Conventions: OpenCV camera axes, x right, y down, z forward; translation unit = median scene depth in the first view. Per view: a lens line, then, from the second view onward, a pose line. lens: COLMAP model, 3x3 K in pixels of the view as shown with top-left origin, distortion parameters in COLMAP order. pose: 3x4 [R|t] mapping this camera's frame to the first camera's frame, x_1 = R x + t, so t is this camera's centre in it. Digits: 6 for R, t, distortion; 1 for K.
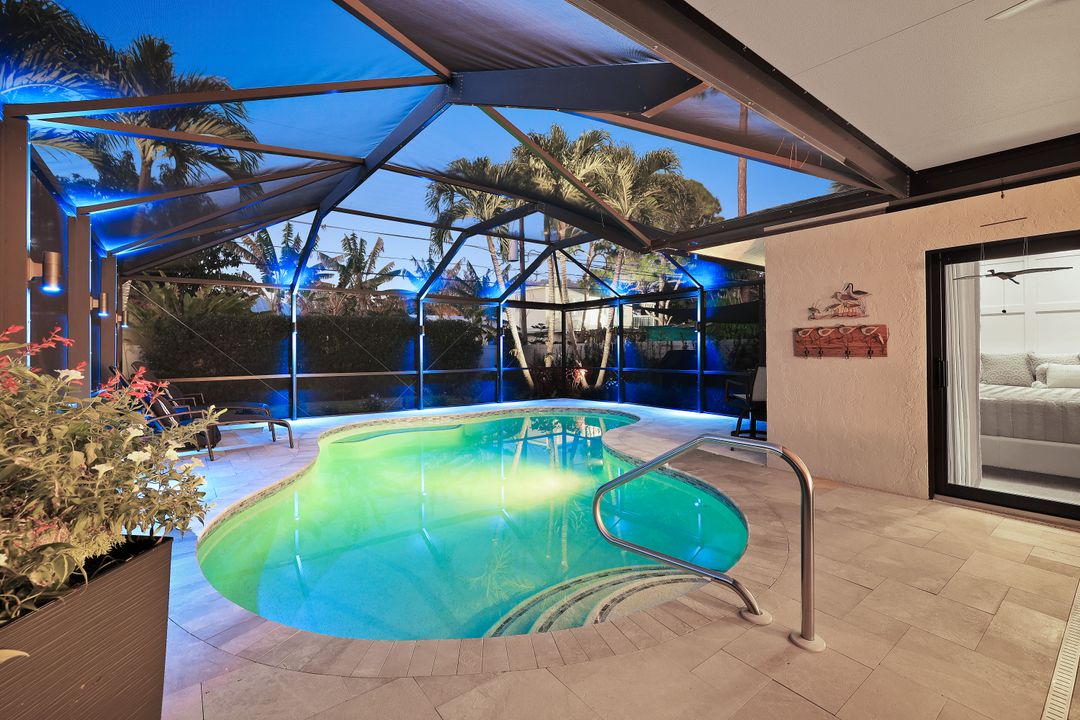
lens RADIAL K [[480.4, 0, 541.6], [0, 480.4, 351.9], [0, 0, 1]] dist [0.000075, 0.000959]
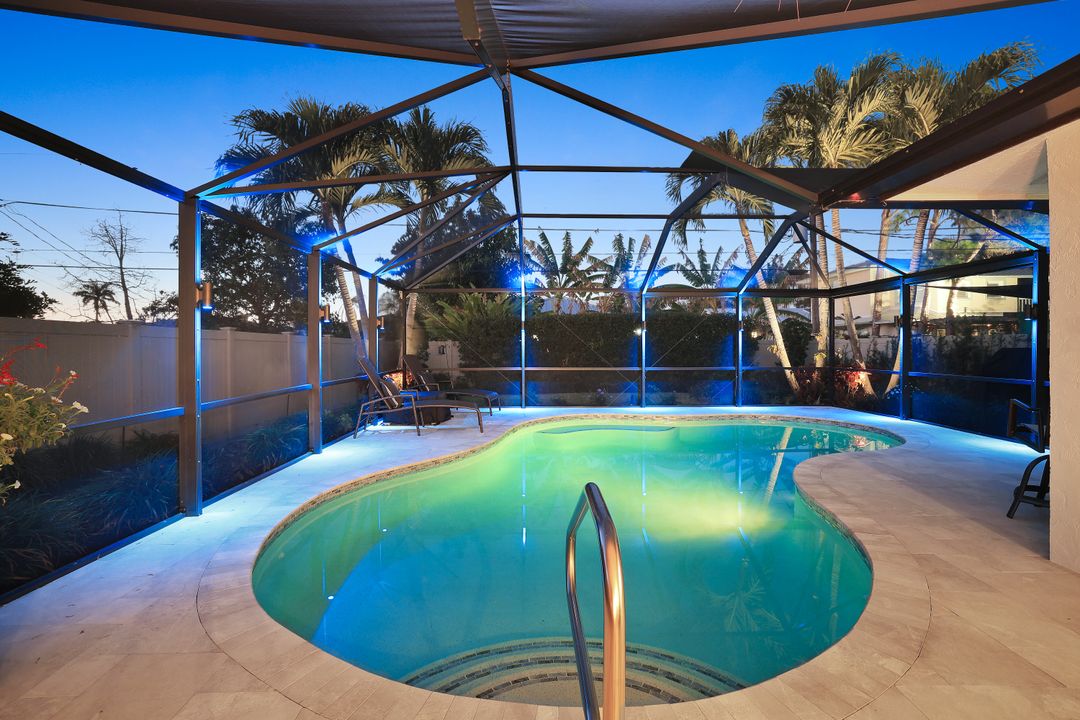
lens RADIAL K [[480.4, 0, 546.4], [0, 480.4, 353.4], [0, 0, 1]] dist [0.000075, 0.000959]
pose [[0.814696, 0.013209, -0.579737, 0.125355], [-0.005038, 0.999864, 0.015703, -0.003142], [0.579866, -0.009872, 0.814652, 0.073975]]
